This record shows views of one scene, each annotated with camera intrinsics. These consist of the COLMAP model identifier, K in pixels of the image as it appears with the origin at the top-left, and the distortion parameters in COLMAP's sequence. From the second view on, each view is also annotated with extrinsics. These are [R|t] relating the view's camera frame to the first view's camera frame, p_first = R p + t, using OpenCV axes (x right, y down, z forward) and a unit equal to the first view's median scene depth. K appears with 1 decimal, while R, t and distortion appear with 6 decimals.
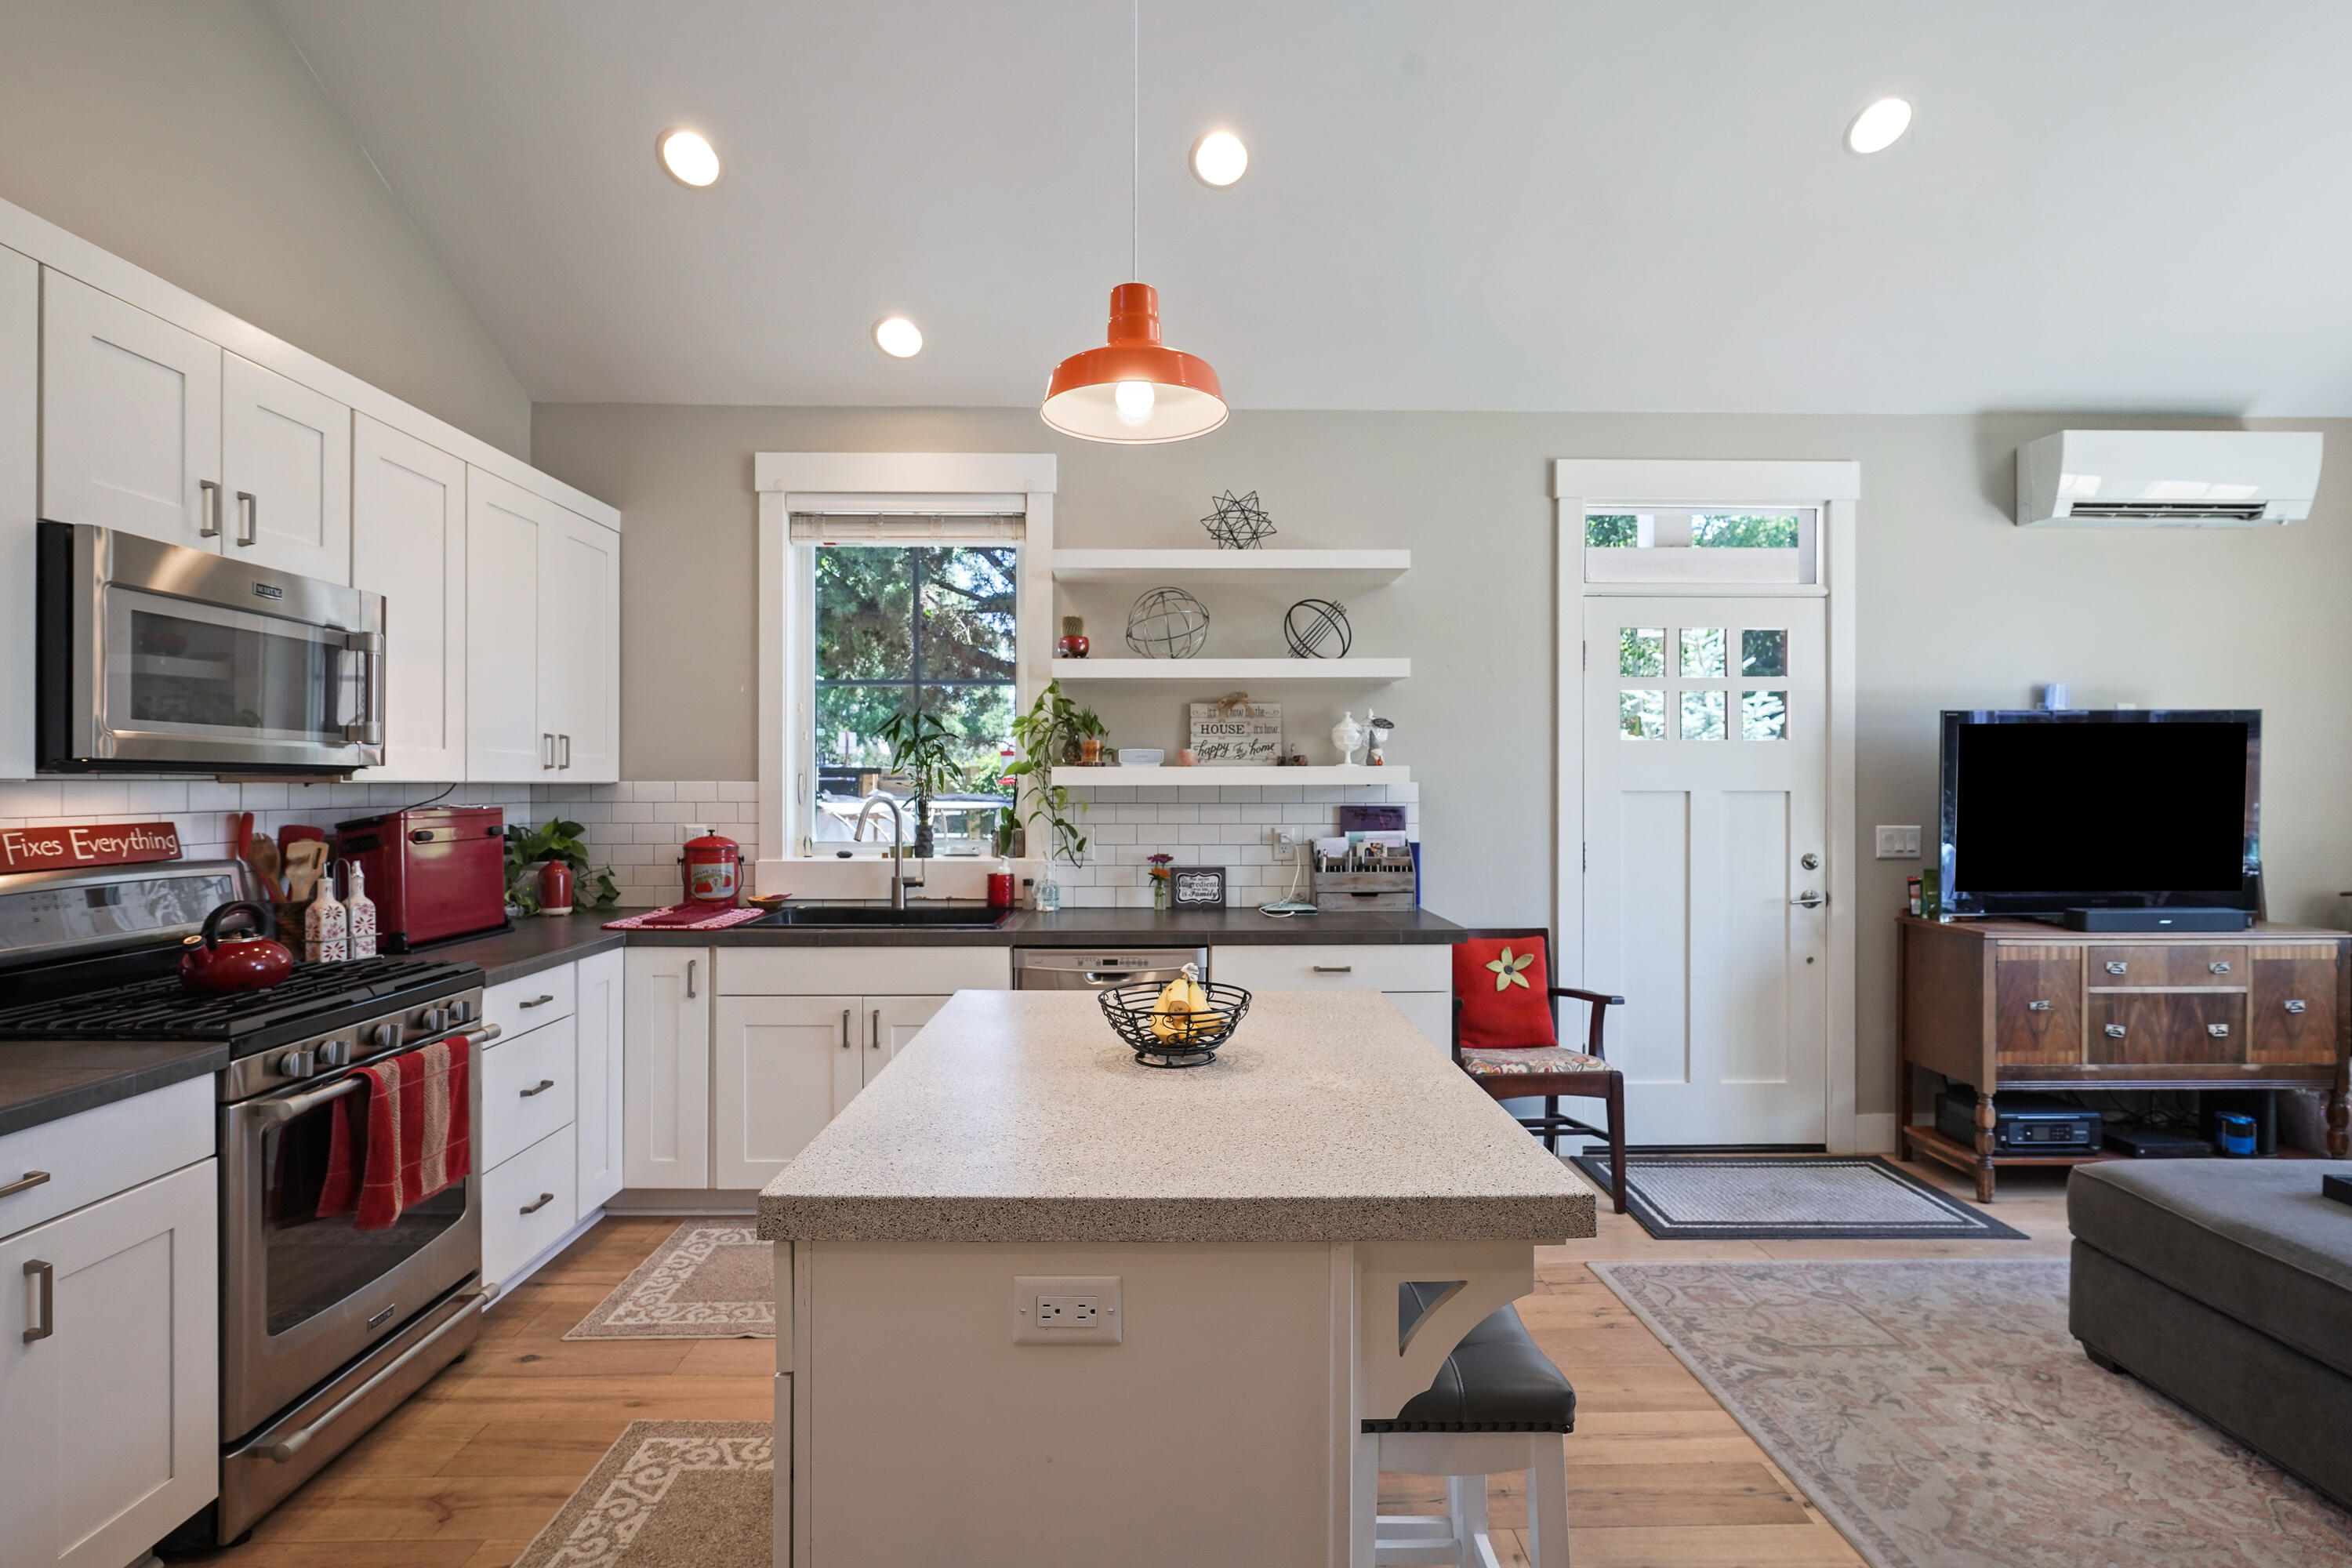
lens RADIAL K [[1152.2, 0, 1177.4], [0, 1152.2, 790.5], [0, 0, 1]] dist [-0.005713, 0.000024]
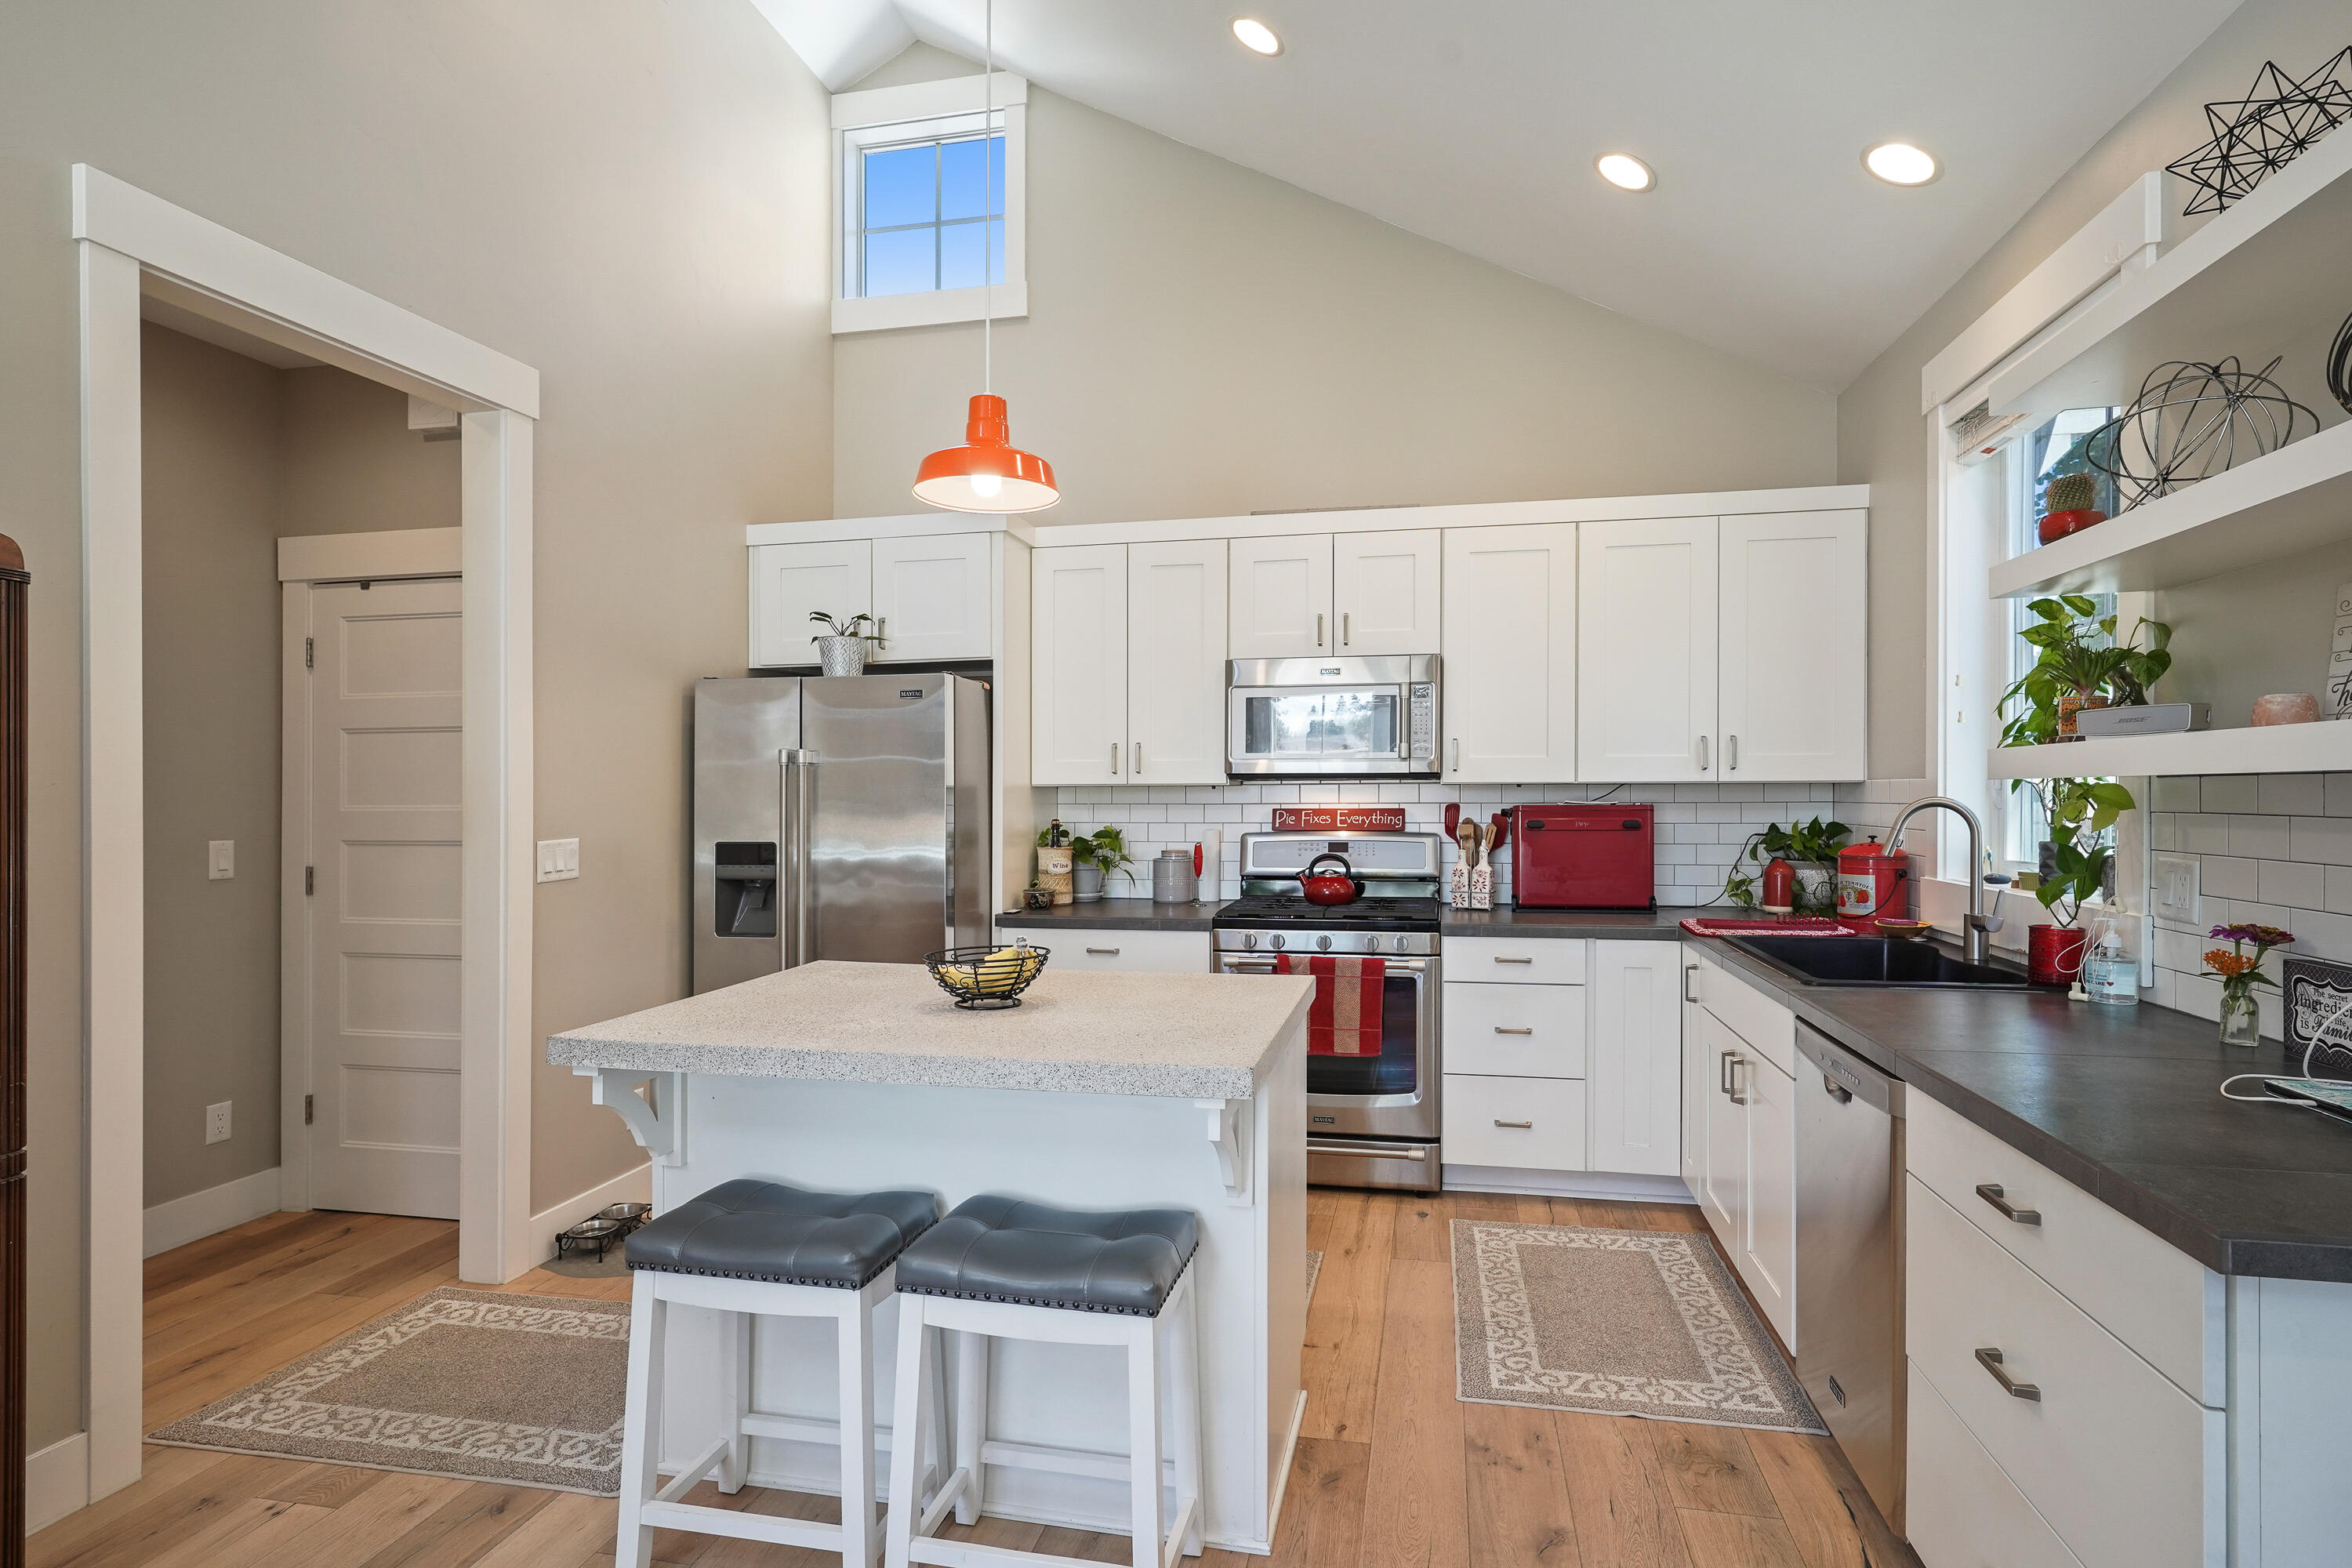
lens RADIAL K [[1152.2, 0, 1181.3], [0, 1152.2, 781.9], [0, 0, 1]] dist [-0.005713, 0.000024]
pose [[-0.226718, -0.008366, -0.973924, 0.724566], [-0.001702, 0.999965, -0.008194, 0.002996], [0.973959, -0.000200, -0.226725, 0.927784]]
